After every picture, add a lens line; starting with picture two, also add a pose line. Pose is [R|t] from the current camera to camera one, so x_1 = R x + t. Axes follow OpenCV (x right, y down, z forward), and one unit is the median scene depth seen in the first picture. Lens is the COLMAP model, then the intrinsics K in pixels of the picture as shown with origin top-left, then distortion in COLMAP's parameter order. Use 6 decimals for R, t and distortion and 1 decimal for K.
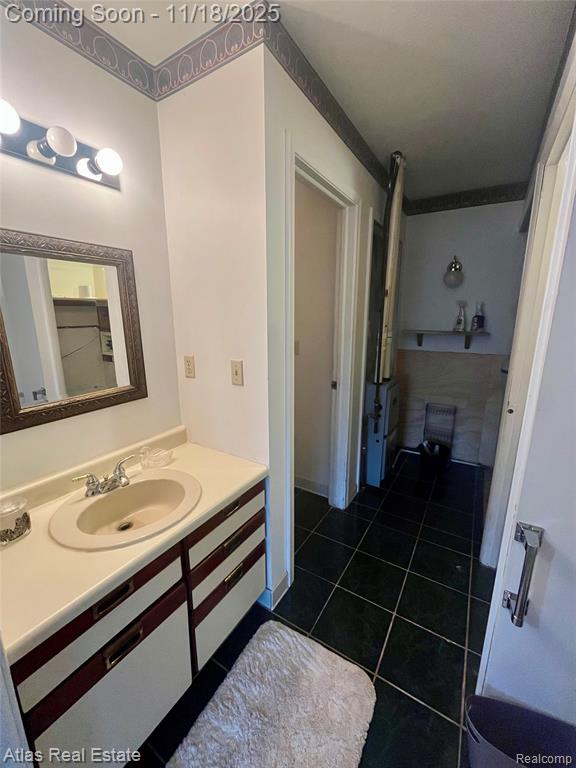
lens RADIAL K [[308.3, 0, 291.1], [0, 308.3, 380.8], [0, 0, 1]] dist [-0.002101, -0.000413]
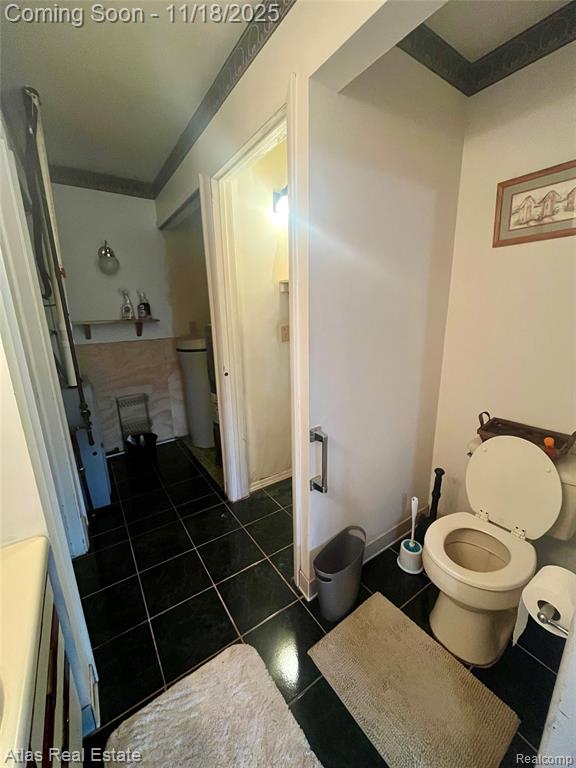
lens RADIAL K [[308.3, 0, 291.1], [0, 308.3, 380.8], [0, 0, 1]] dist [-0.002101, -0.000413]
pose [[0.405995, -0.224074, 0.885979, -0.176227], [0.214394, 0.965772, 0.146010, -0.001590], [-0.888371, 0.130669, 0.440138, 0.123389]]
